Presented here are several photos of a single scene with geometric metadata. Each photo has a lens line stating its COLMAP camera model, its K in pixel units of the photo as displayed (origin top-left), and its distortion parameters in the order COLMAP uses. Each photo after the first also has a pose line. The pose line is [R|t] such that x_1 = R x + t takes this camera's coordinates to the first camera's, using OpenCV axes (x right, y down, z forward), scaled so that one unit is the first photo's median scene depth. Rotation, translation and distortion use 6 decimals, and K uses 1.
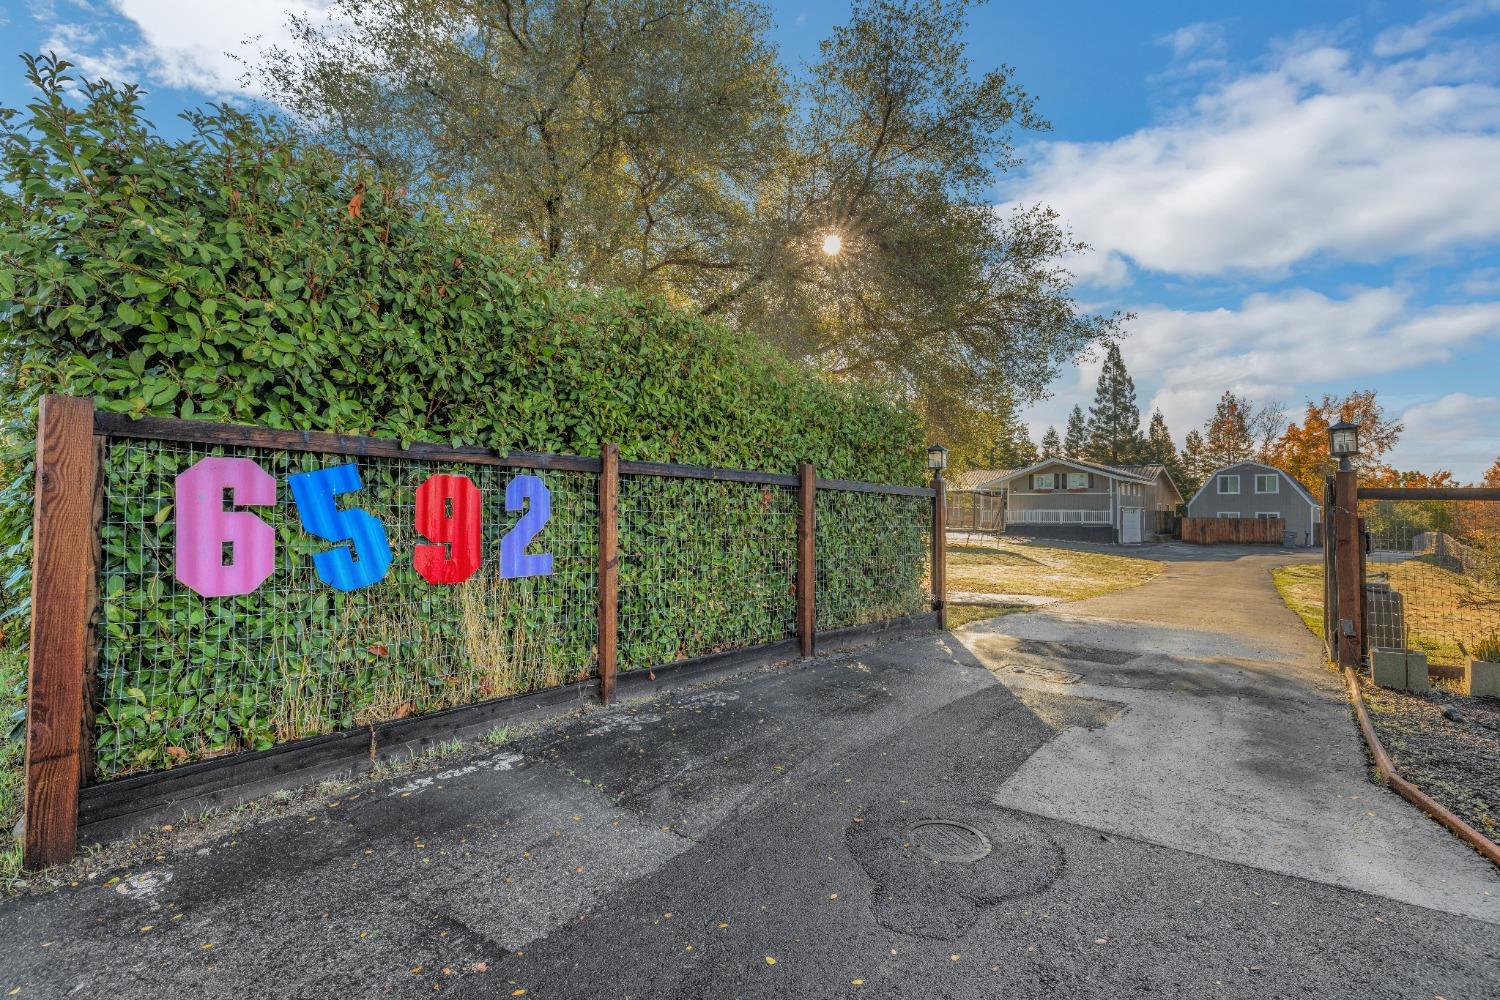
lens RADIAL K [[663.2, 0, 750.0], [0, 663.2, 500.0], [0, 0, 1]] dist [0.000505, 0.000056]
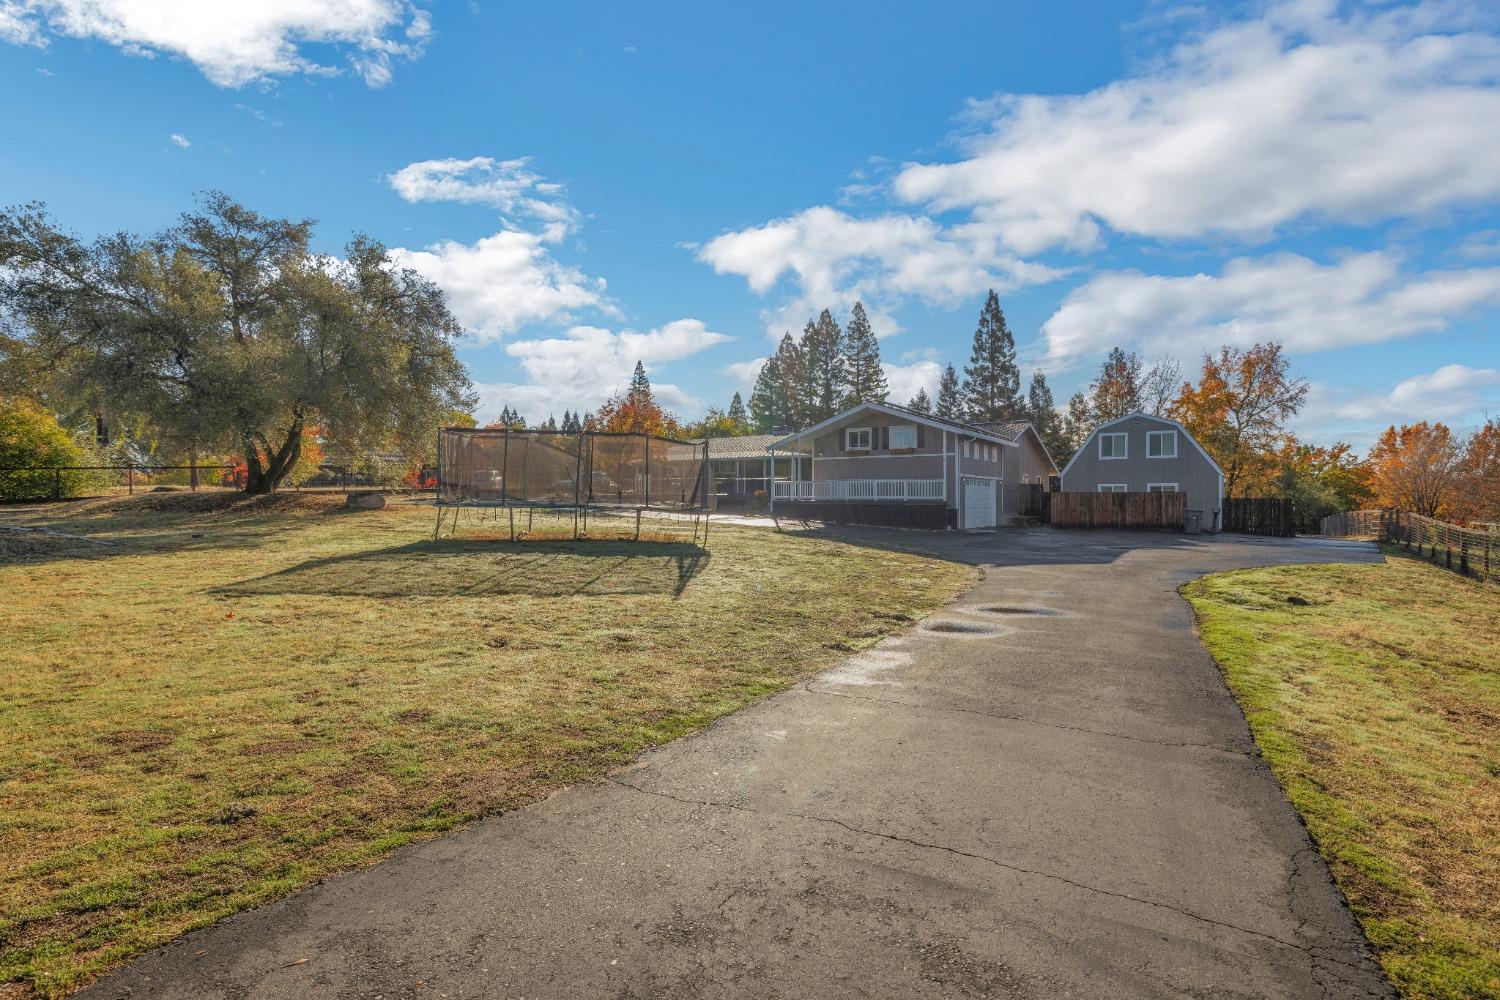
lens RADIAL K [[663.2, 0, 750.0], [0, 663.2, 500.0], [0, 0, 1]] dist [0.000505, 0.000056]
pose [[0.993188, -0.003290, 0.116480, 0.160492], [0.000809, 0.999772, 0.021341, 0.012539], [-0.116523, -0.021101, 0.992964, 0.214910]]
